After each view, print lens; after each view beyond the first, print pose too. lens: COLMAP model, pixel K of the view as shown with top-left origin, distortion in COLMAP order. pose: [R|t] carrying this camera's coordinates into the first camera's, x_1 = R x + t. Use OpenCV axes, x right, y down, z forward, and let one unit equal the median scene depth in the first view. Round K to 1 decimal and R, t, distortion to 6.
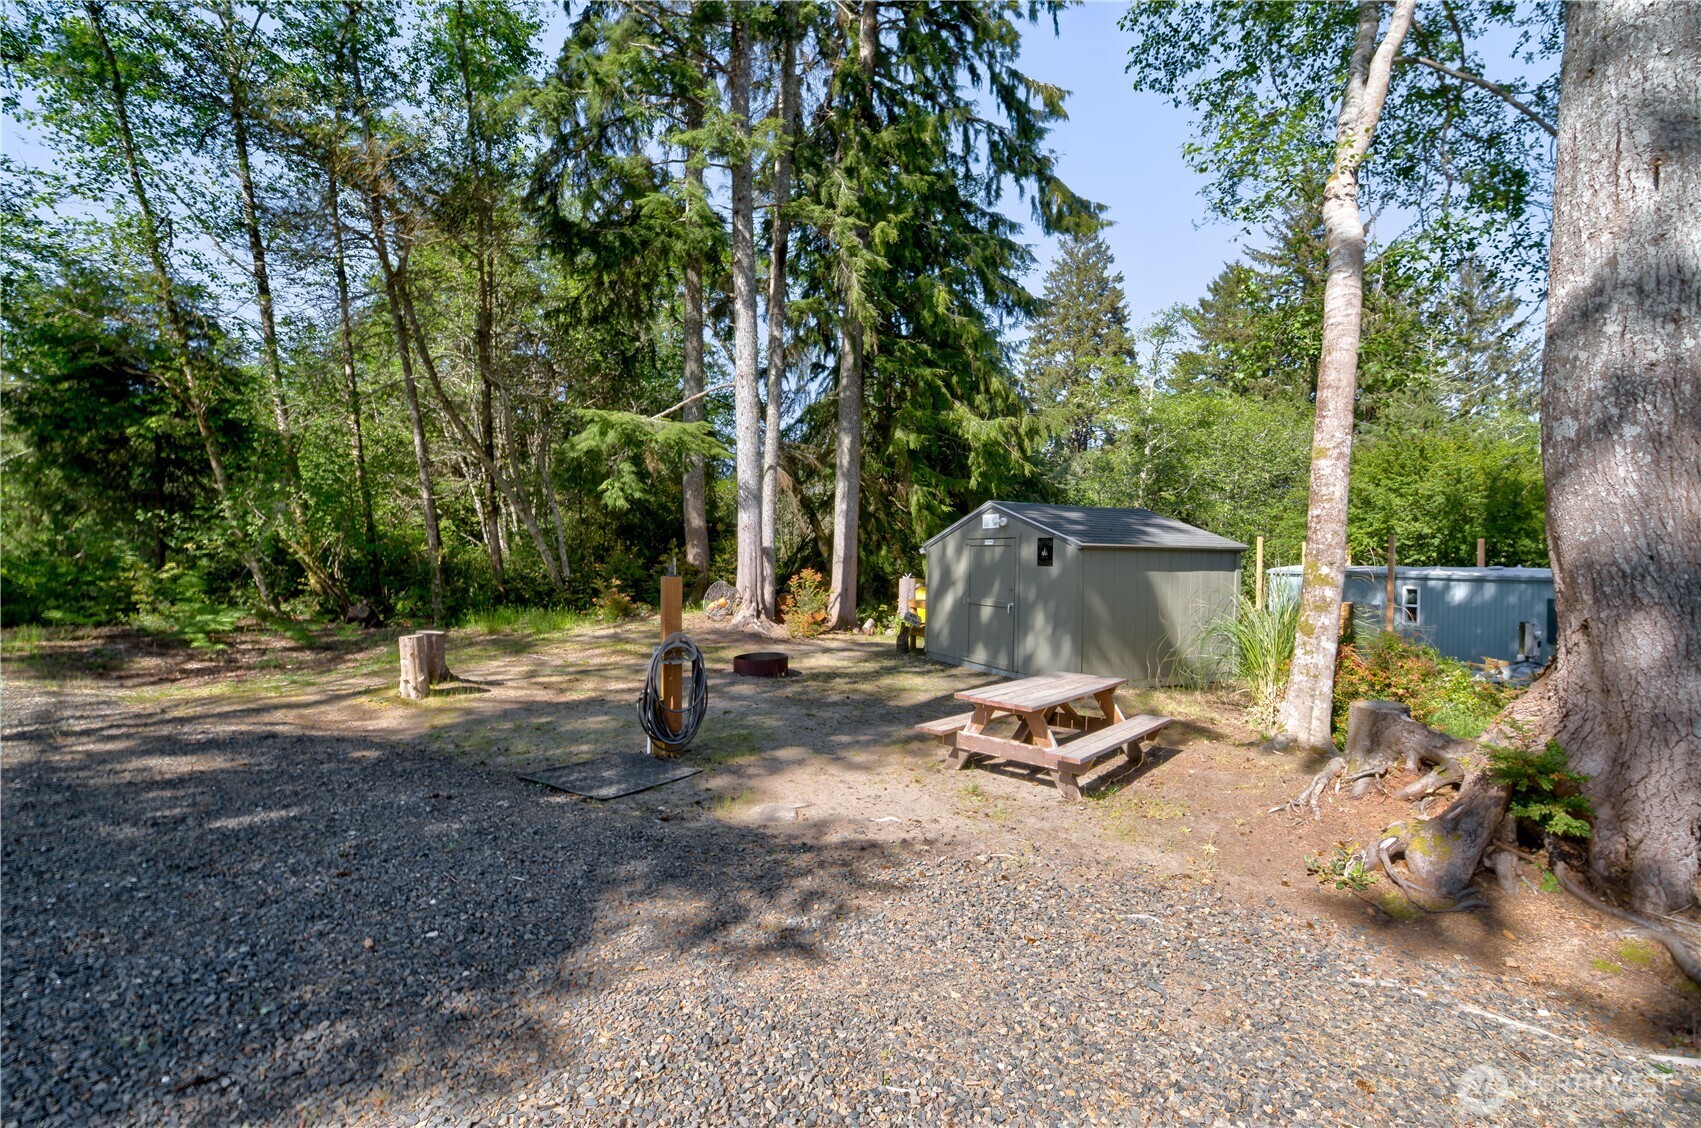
lens RADIAL K [[716.9, 0, 862.8], [0, 716.9, 556.9], [0, 0, 1]] dist [0.000301, 0.000363]
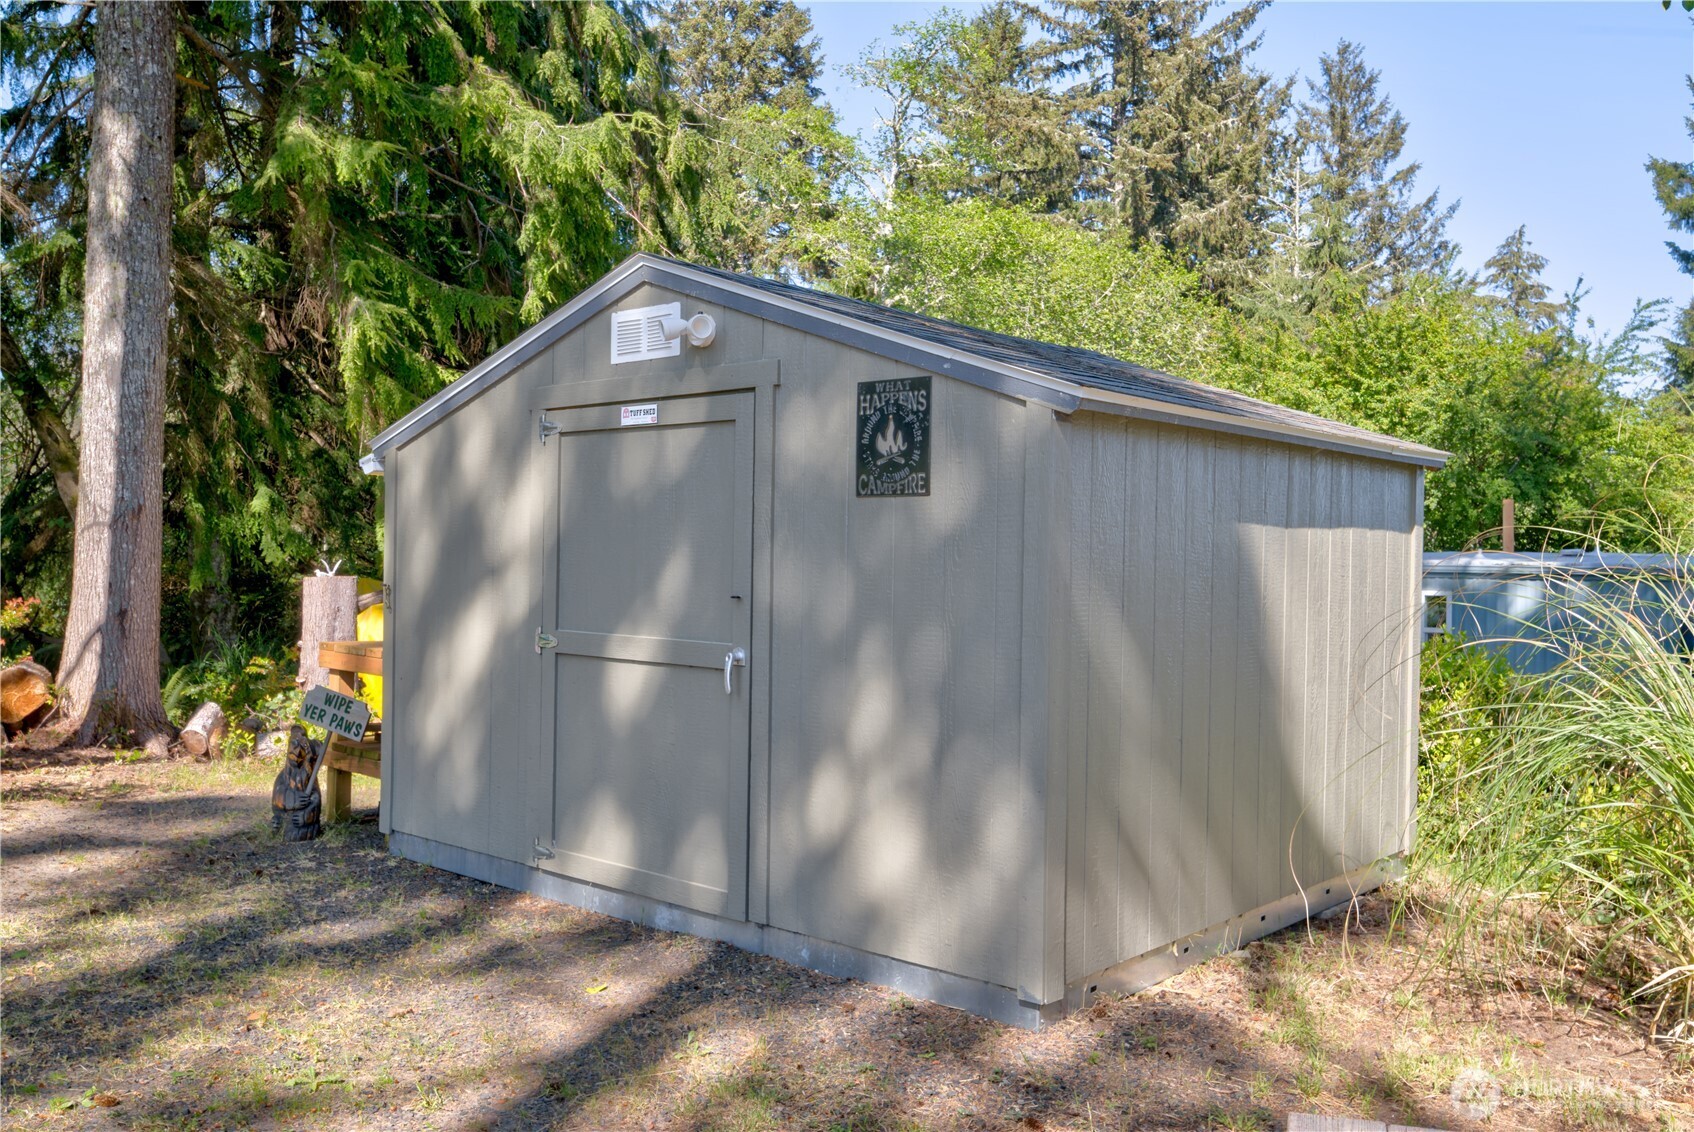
lens RADIAL K [[1391.8, 0, 863.8], [0, 1391.8, 568.8], [0, 0, 1]] dist [0.008443, -0.009814]
pose [[0.916589, -0.003206, 0.399819, 0.031272], [-0.001242, 0.999940, 0.010865, 0.019190], [-0.399830, -0.010455, 0.916530, 0.320226]]
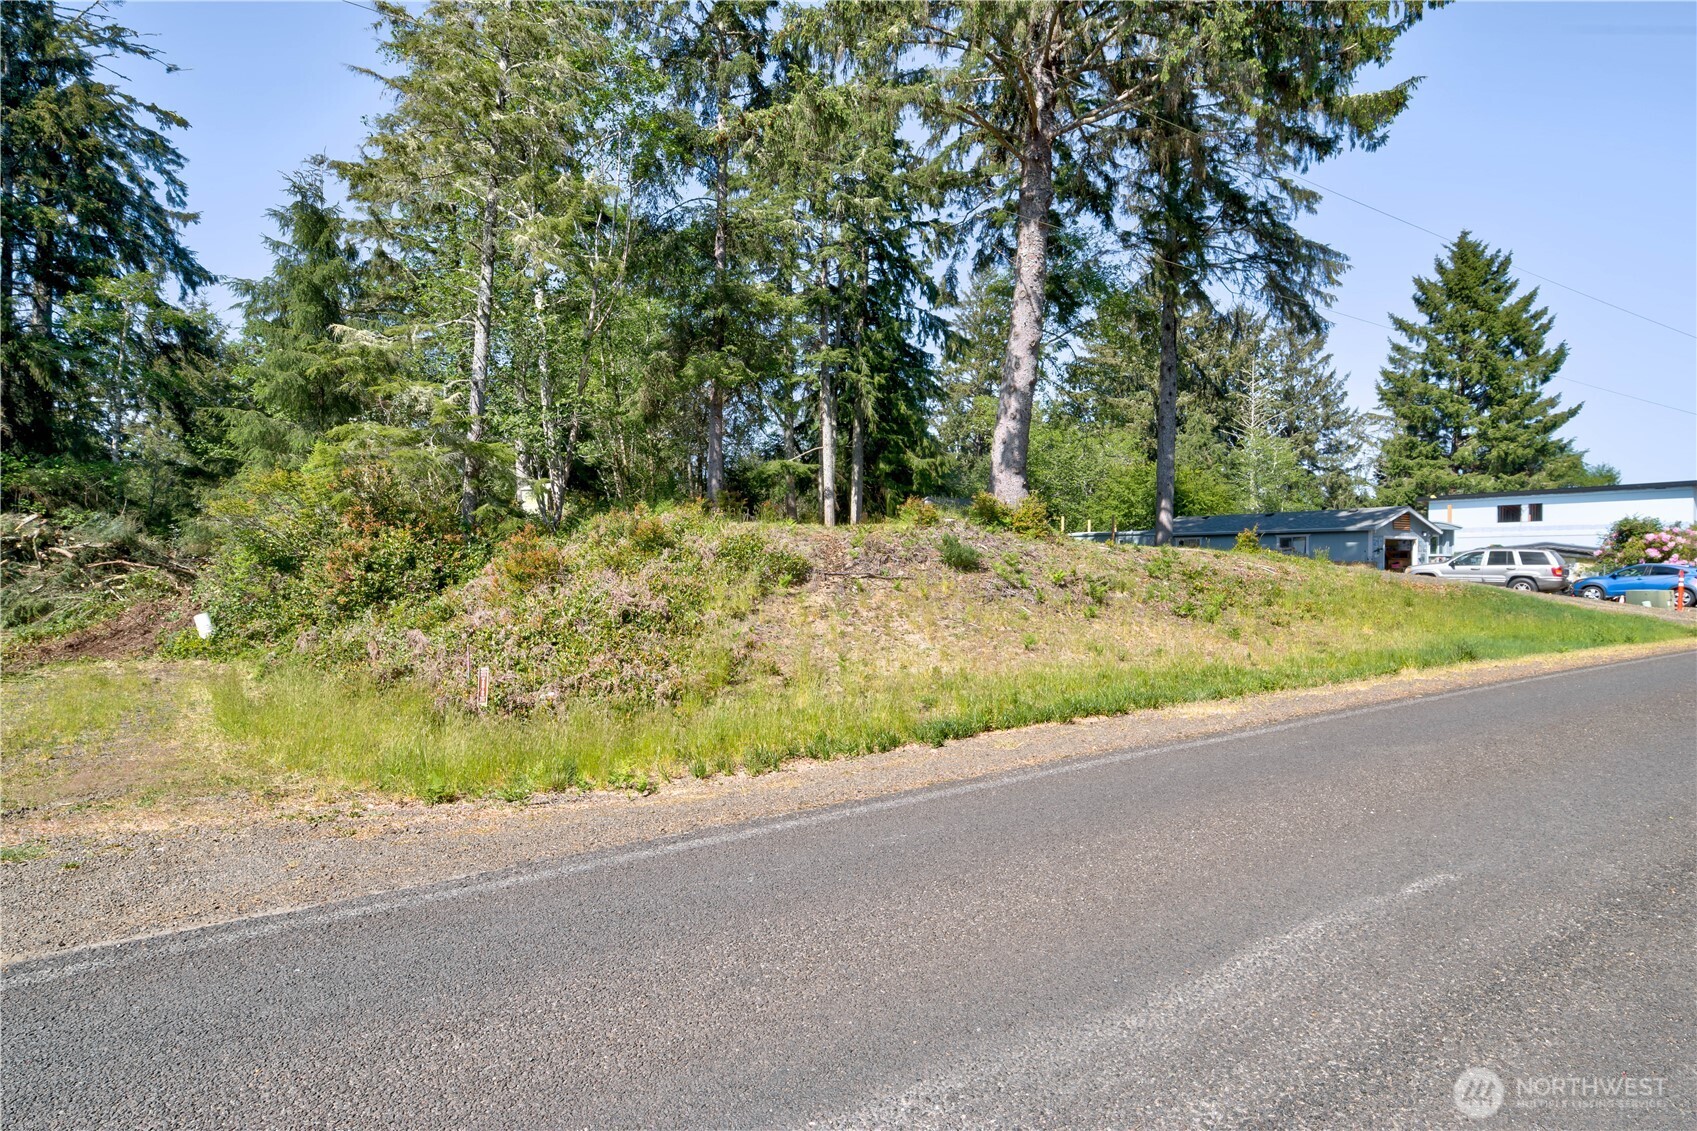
lens RADIAL K [[930.9, 0, 847.7], [0, 930.9, 568.2], [0, 0, 1]] dist [0.000859, 0.000025]
pose [[0.991239, -0.002731, 0.132053, -0.418191], [0.002760, 0.999996, -0.000034, 0.137501], [-0.132053, 0.000398, 0.991243, -1.751611]]
